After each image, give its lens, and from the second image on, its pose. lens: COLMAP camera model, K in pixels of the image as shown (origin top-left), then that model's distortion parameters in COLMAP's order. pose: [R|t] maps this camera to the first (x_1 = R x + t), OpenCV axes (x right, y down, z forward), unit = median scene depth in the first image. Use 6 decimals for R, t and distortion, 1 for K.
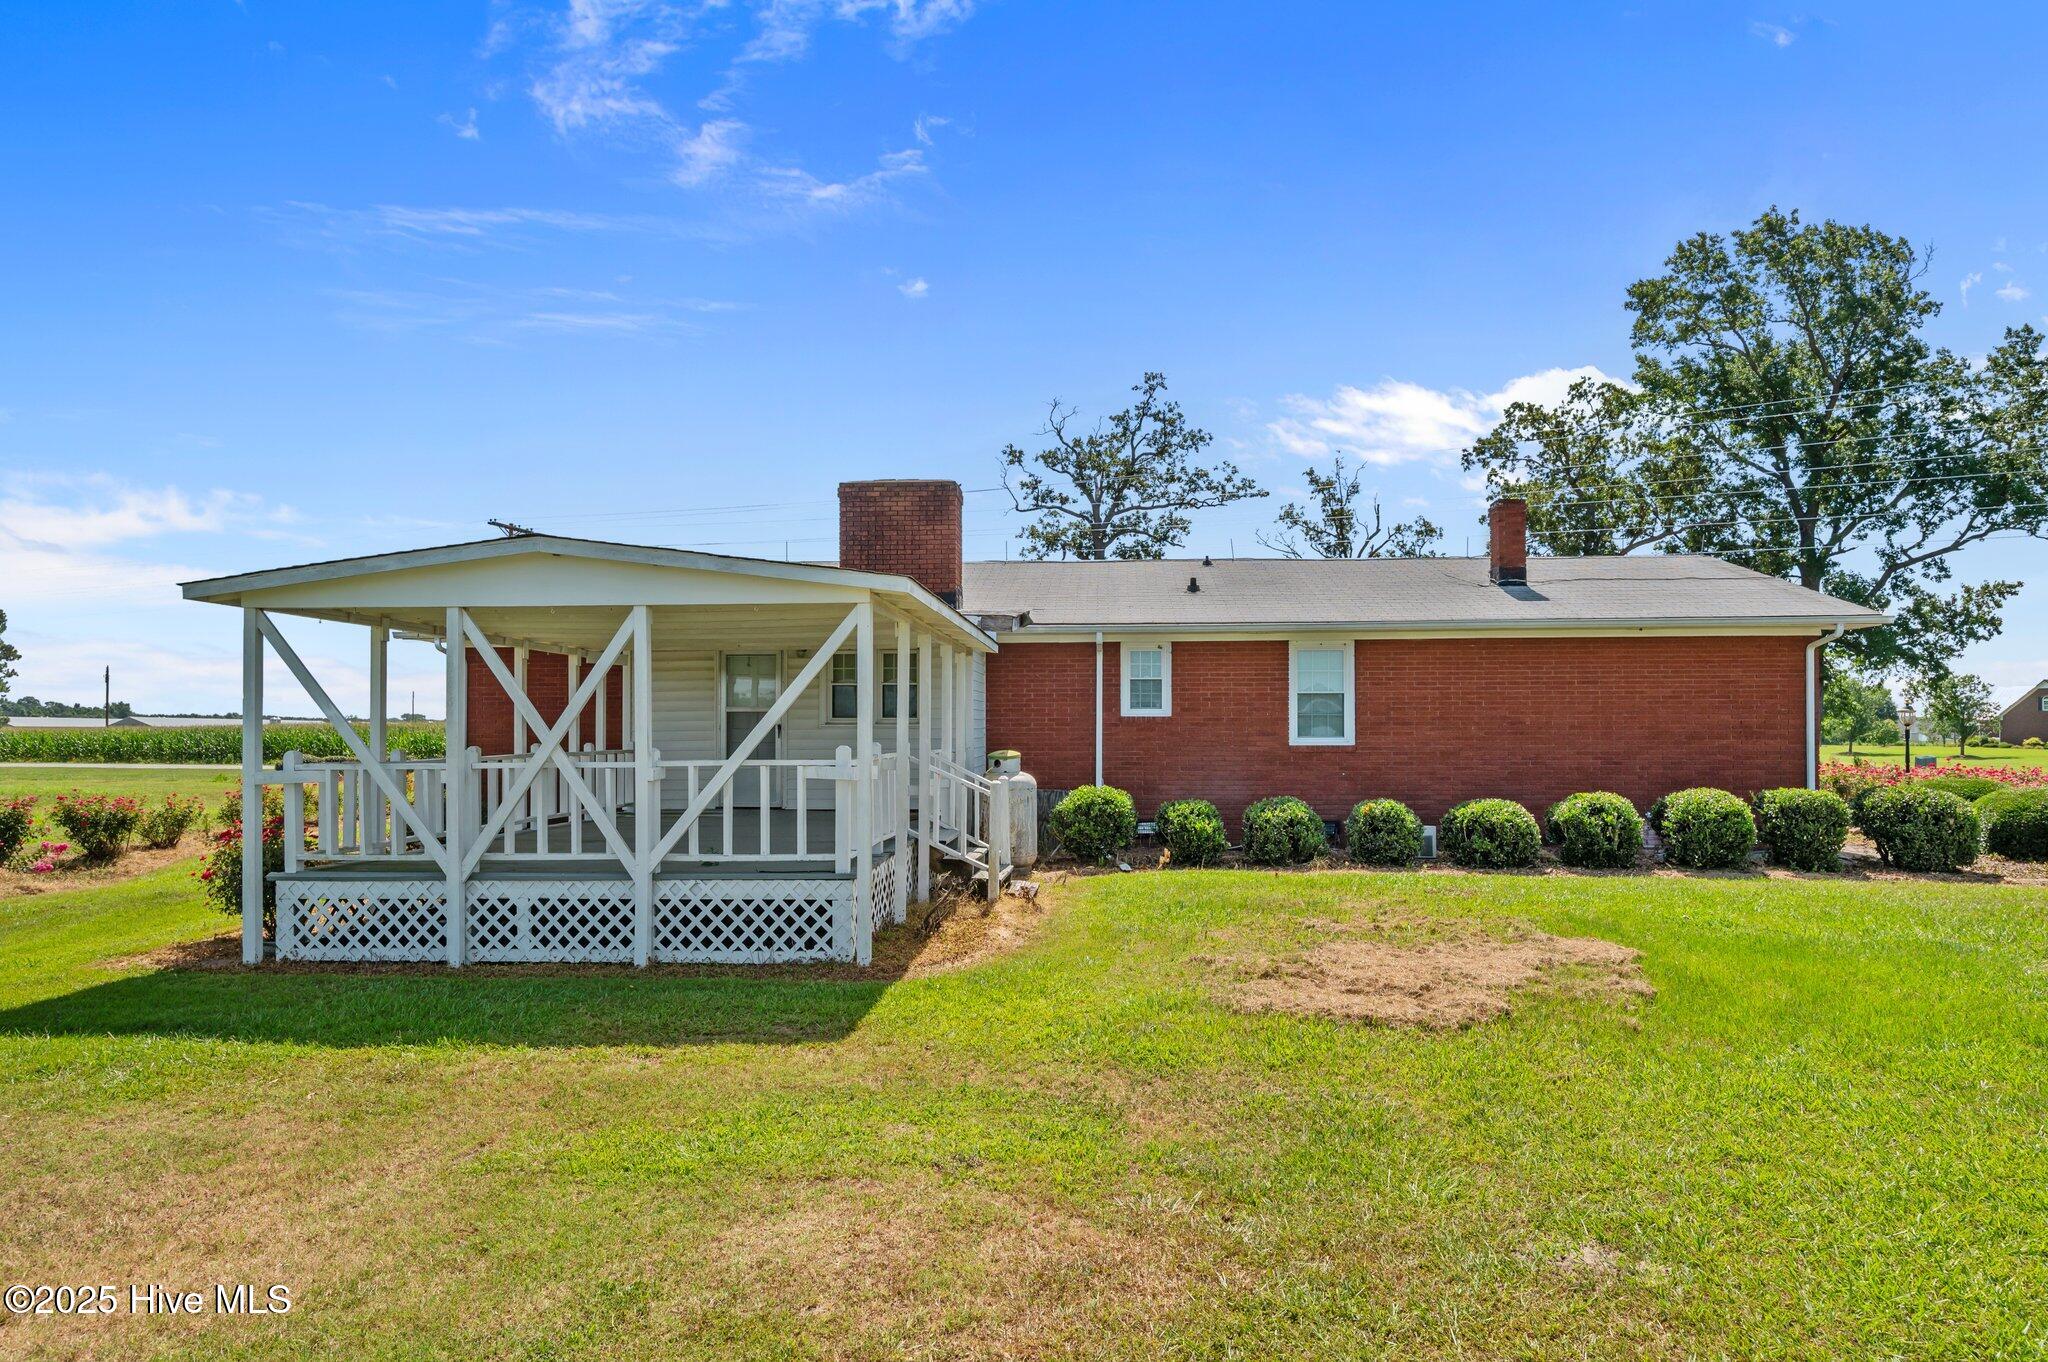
lens RADIAL K [[1171.1, 0, 1024.6], [0, 1171.1, 701.9], [0, 0, 1]] dist [-0.002987, 0.002634]
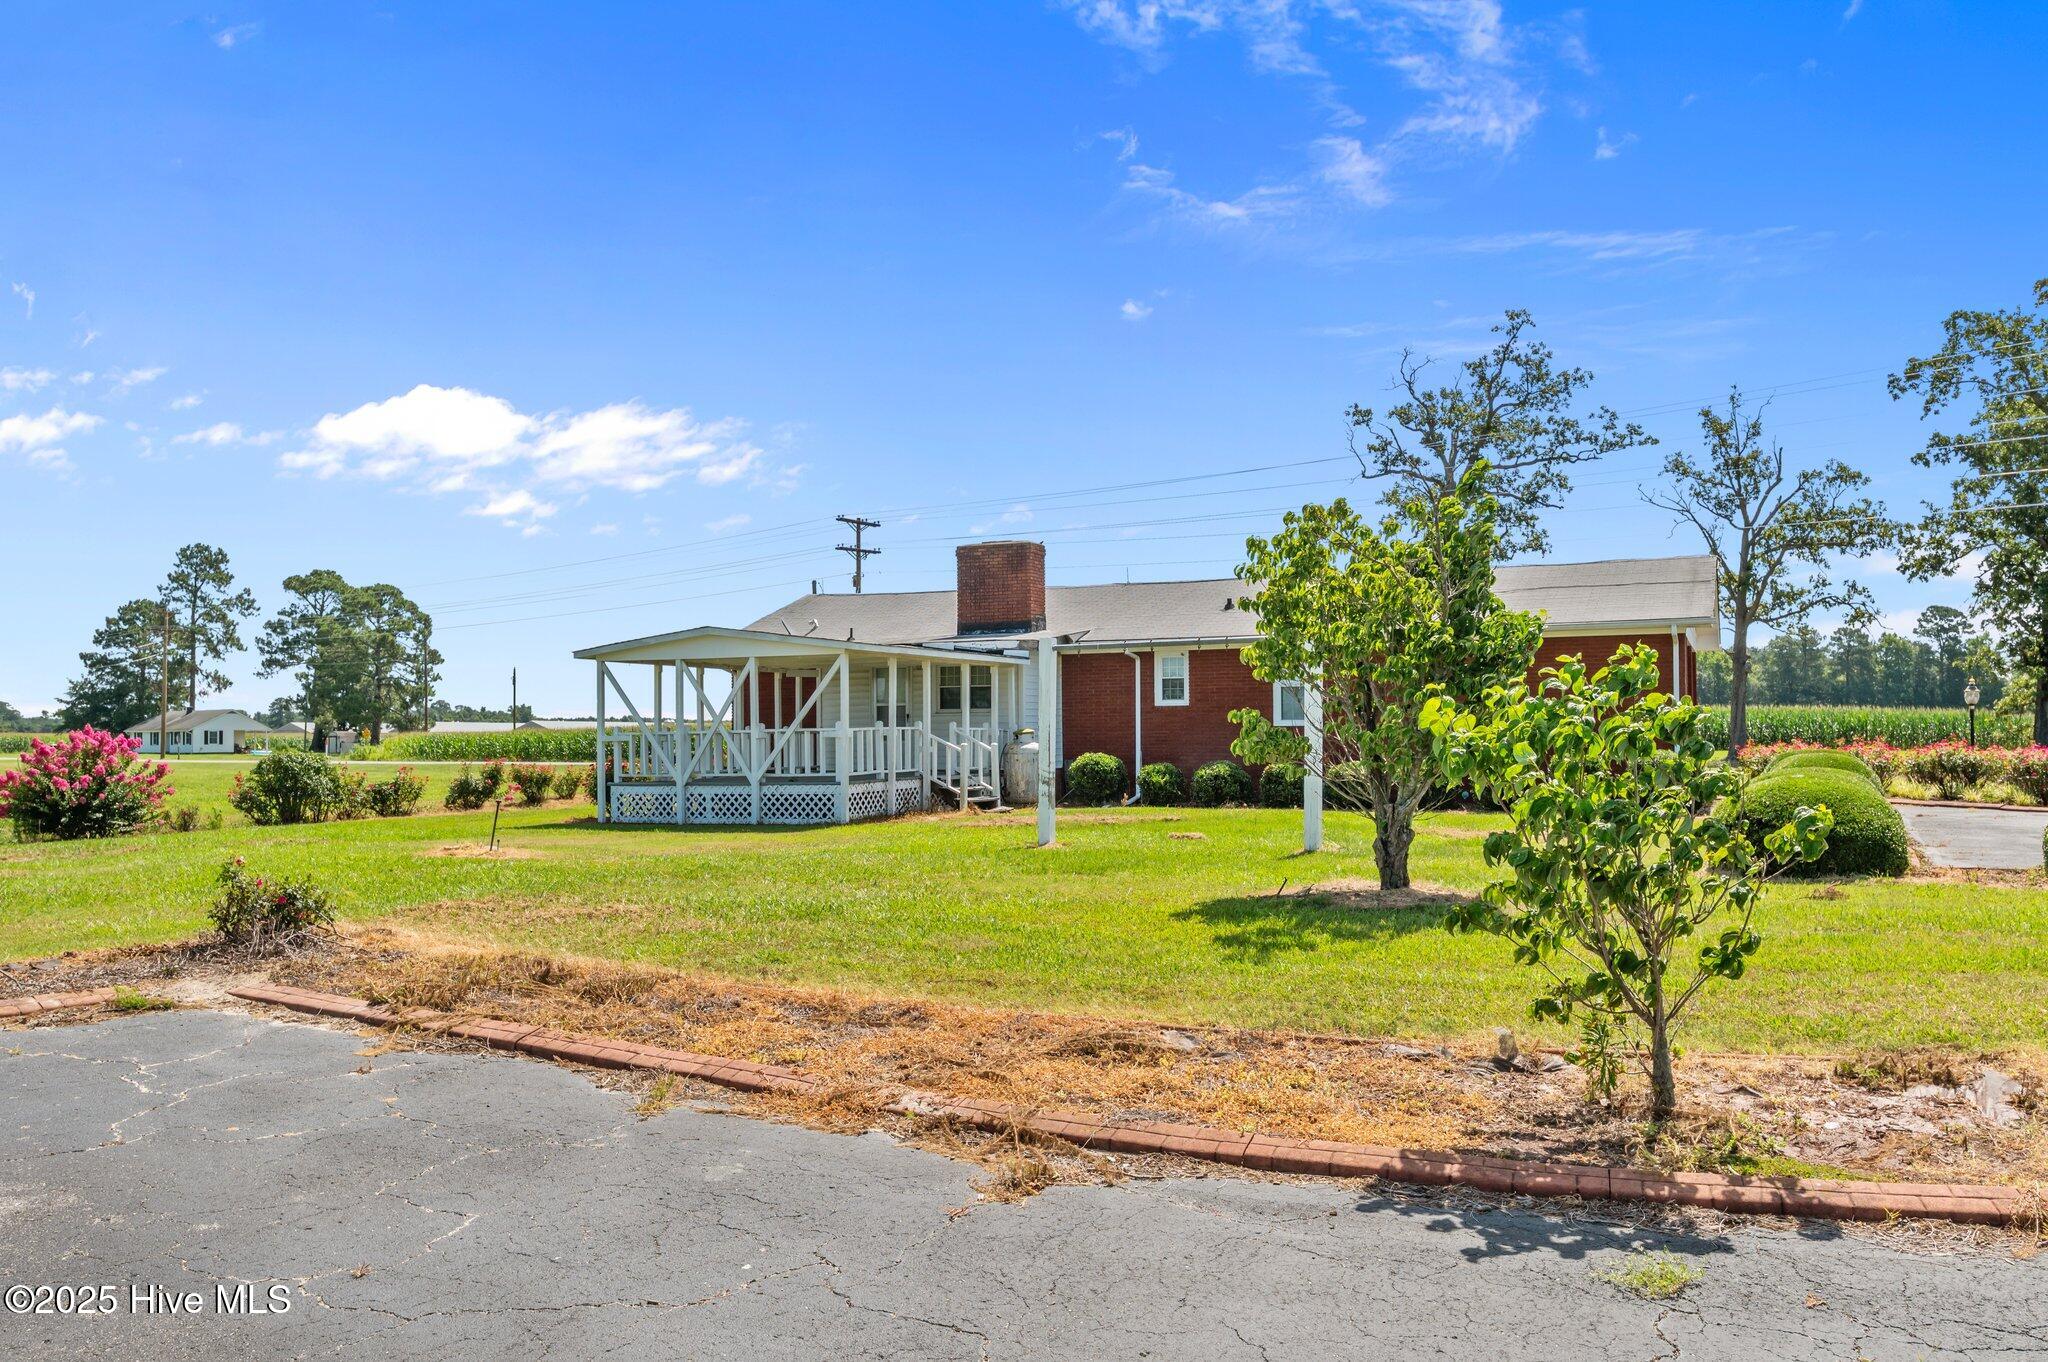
lens RADIAL K [[1560.7, 0, 1019.7], [0, 1560.7, 682.6], [0, 0, 1]] dist [-0.001251, 0.002901]
pose [[0.939456, -0.018170, -0.342188, 0.167746], [0.016045, 0.999830, -0.009041, -0.000270], [0.342295, 0.003003, 0.939588, -0.229713]]
